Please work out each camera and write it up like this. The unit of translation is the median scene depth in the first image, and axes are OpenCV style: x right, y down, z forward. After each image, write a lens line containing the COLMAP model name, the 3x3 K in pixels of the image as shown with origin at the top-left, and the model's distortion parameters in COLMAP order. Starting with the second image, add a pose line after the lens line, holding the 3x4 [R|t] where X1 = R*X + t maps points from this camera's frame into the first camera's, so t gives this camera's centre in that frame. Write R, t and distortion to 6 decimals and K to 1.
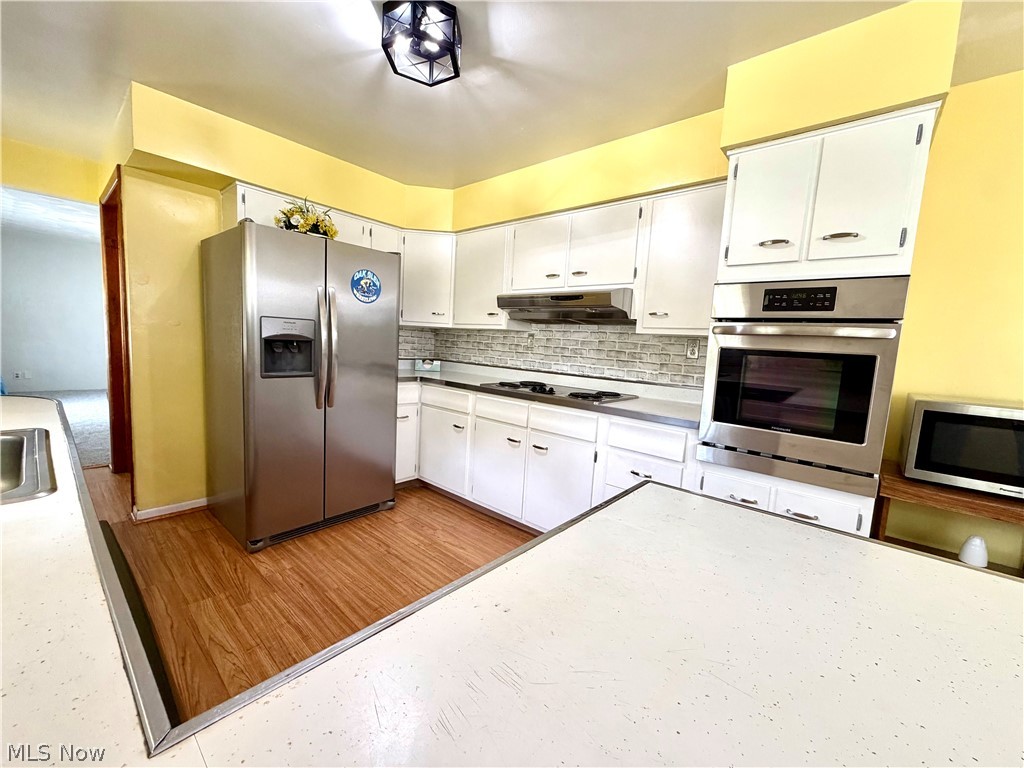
lens RADIAL K [[406.8, 0, 506.0], [0, 406.8, 384.7], [0, 0, 1]] dist [-0.001918, -0.000157]
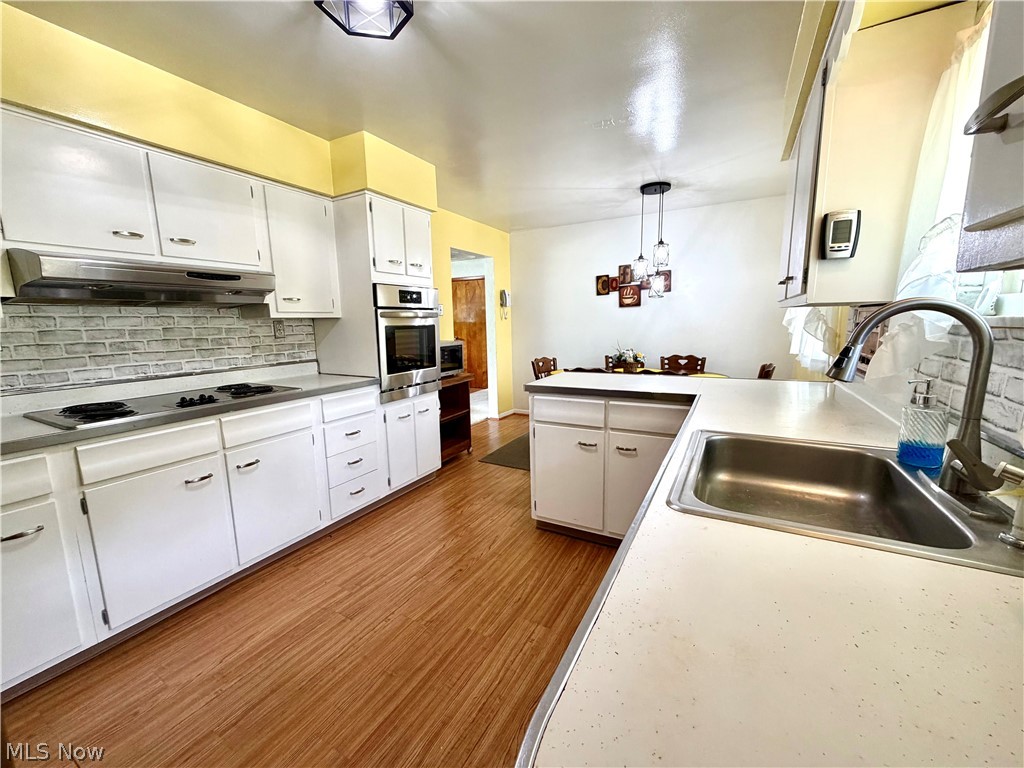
lens RADIAL K [[406.8, 0, 514.3], [0, 406.8, 383.5], [0, 0, 1]] dist [-0.001918, -0.000157]
pose [[-0.222469, -0.199421, 0.954326, -0.755073], [0.109317, 0.967582, 0.227675, -0.124305], [-0.968792, 0.154975, -0.193456, 0.601911]]
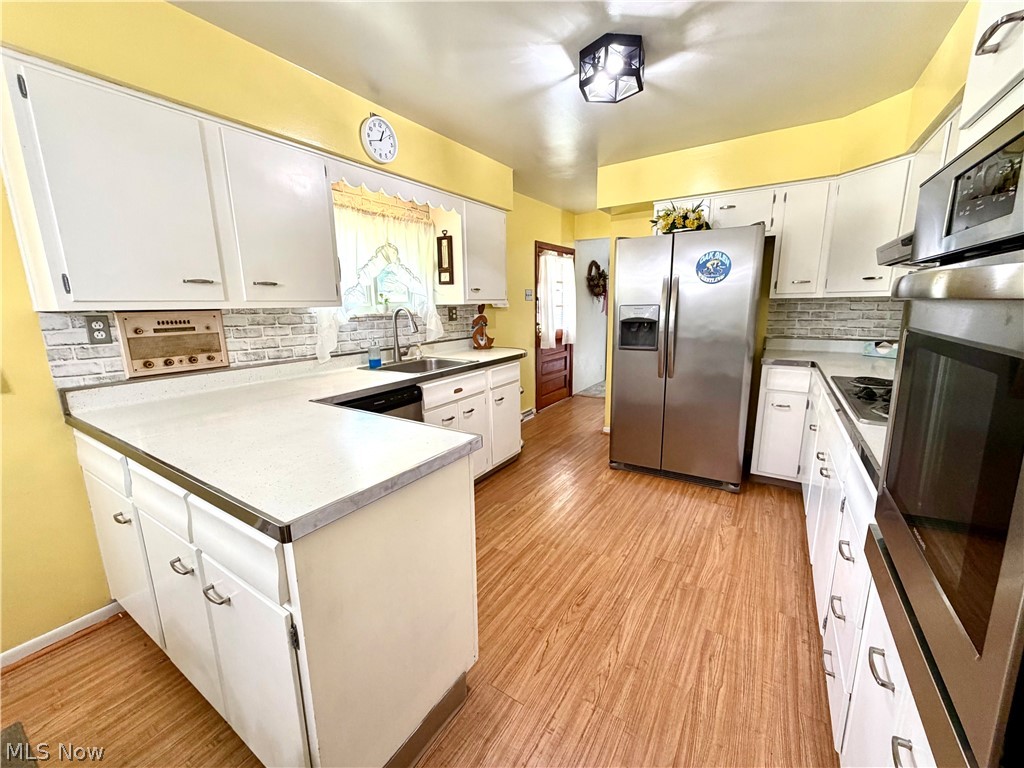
lens RADIAL K [[406.8, 0, 508.9], [0, 406.8, 383.9], [0, 0, 1]] dist [-0.001918, -0.000157]
pose [[0.142762, 0.134040, -0.980639, 0.642523], [-0.078971, 0.989171, 0.123710, -0.035679], [0.986602, 0.059781, 0.151801, 0.350314]]
